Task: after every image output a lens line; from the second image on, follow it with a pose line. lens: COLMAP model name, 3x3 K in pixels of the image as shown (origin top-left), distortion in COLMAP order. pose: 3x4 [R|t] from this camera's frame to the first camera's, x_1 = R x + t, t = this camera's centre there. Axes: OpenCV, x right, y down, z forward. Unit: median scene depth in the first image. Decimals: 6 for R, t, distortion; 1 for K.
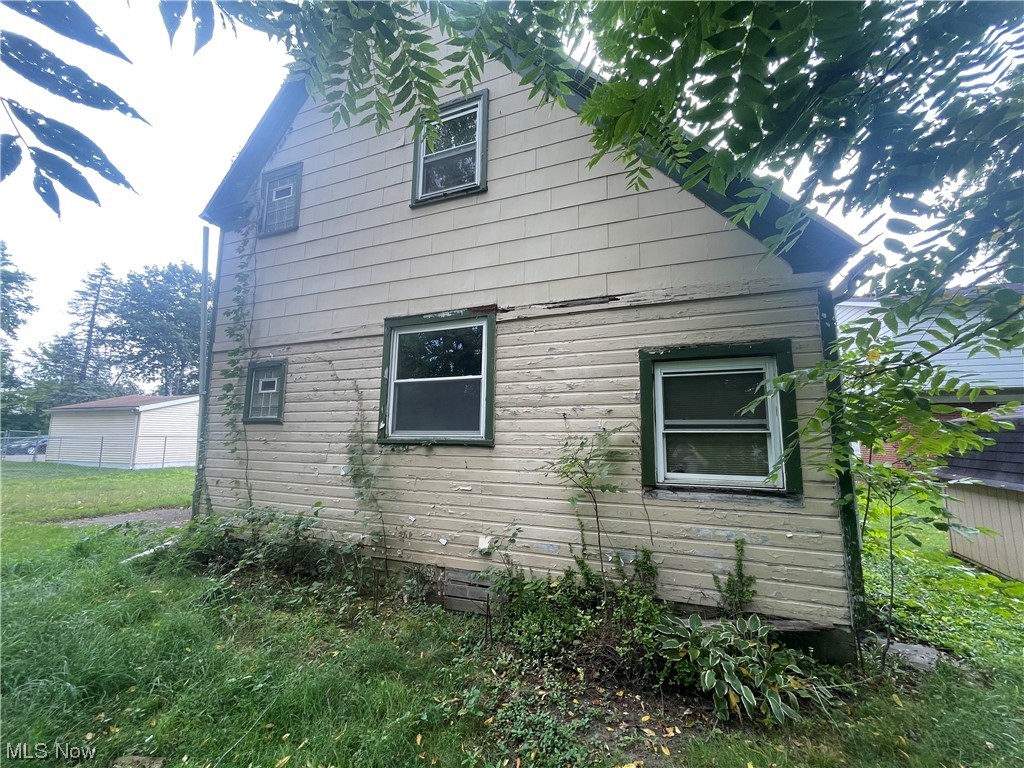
lens RADIAL K [[413.1, 0, 512.3], [0, 413.1, 385.4], [0, 0, 1]] dist [0.000246, 0.000067]
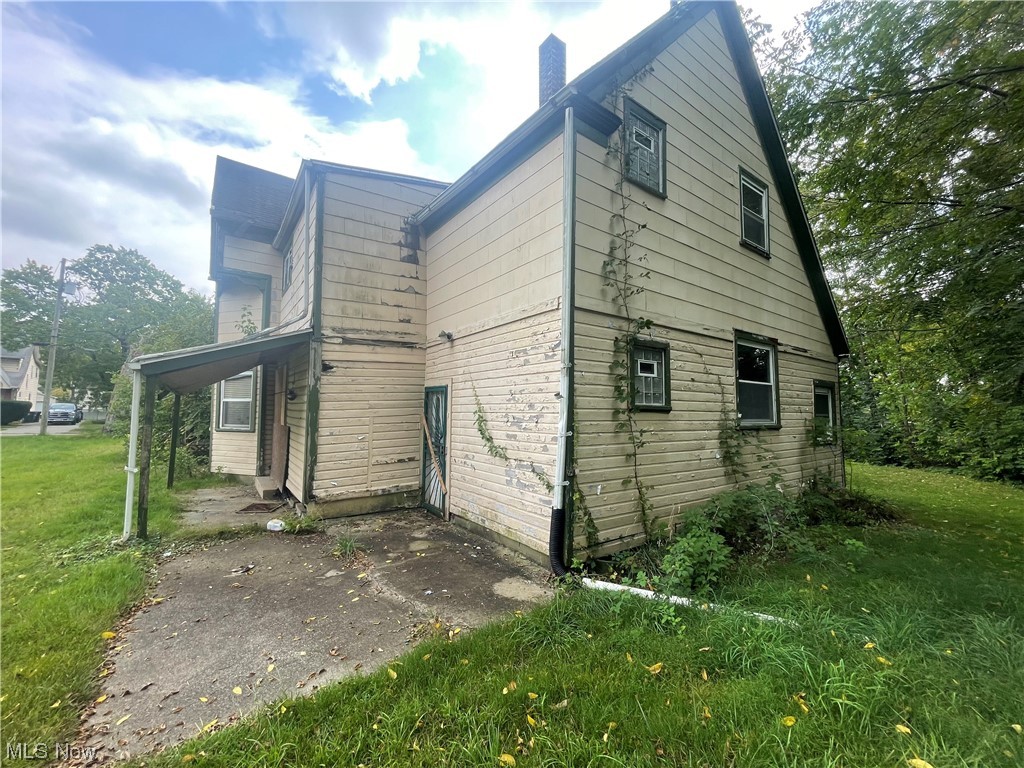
lens RADIAL K [[413.1, 0, 512.3], [0, 413.1, 383.9], [0, 0, 1]] dist [0.000246, 0.000067]
pose [[0.532268, 0.052926, 0.844920, -1.596124], [-0.115142, 0.993295, 0.010315, 0.061403], [-0.838709, -0.102776, 0.534794, 0.830105]]
